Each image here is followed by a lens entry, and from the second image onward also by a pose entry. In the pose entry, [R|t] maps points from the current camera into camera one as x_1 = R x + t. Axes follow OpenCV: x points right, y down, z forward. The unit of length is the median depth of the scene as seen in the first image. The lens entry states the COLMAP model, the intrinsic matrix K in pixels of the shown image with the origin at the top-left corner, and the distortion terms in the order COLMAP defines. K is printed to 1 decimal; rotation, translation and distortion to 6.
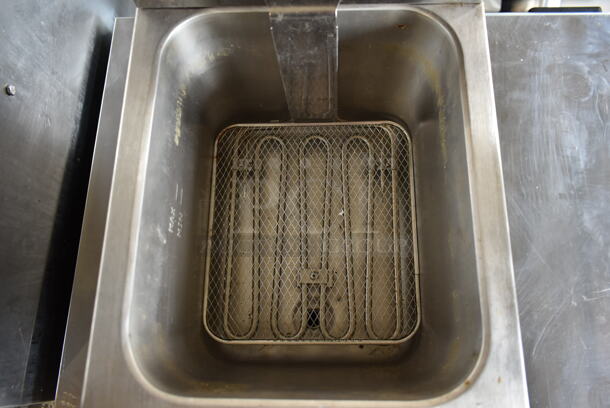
lens RADIAL K [[463.1, 0, 310.2], [0, 463.1, 205.4], [0, 0, 1]] dist [-0.015144, 0.004305]
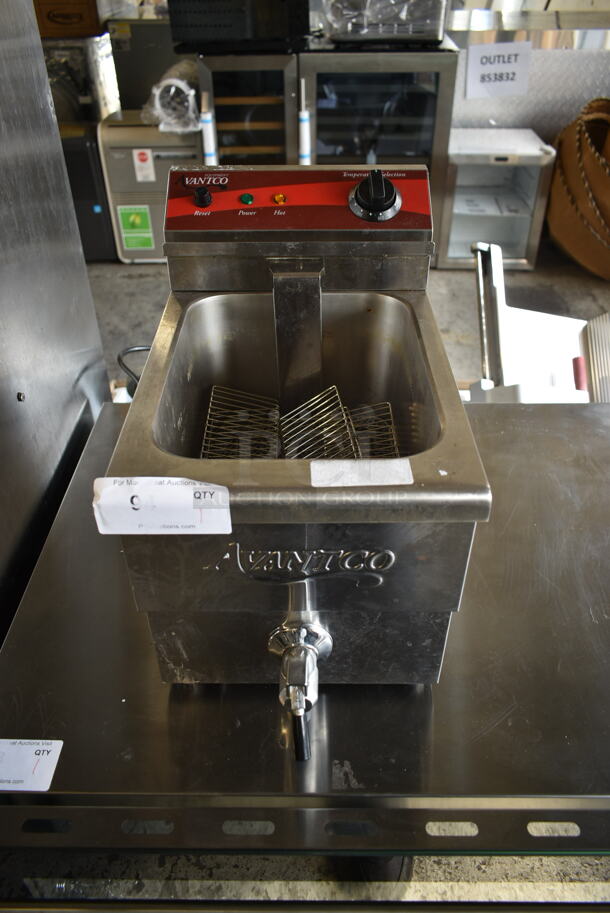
lens RADIAL K [[693.1, 0, 305.0], [0, 693.1, 456.5], [0, 0, 1]] dist [-0.015144, 0.004305]
pose [[0.999443, 0.017559, 0.028377, -0.035774], [0.002177, 0.814251, -0.580509, 1.128802], [-0.033299, 0.580248, 0.813759, -0.369805]]
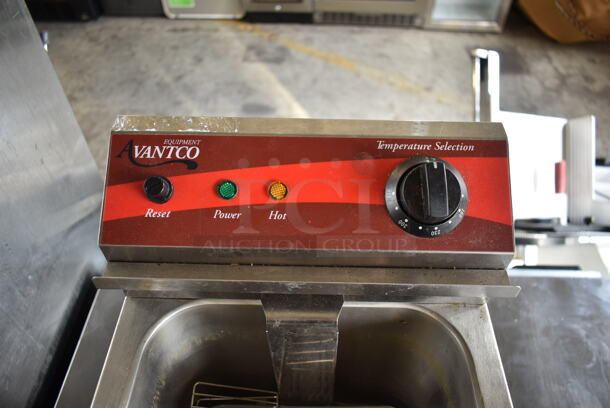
lens RADIAL K [[462.4, 0, 307.5], [0, 462.4, 205.9], [0, 0, 1]] dist [-0.018254, 0.005660]
pose [[0.999149, 0.033684, 0.023825, -0.030239], [-0.020231, 0.903262, -0.428611, -0.196219], [-0.035958, 0.427764, 0.903175, 0.046669]]
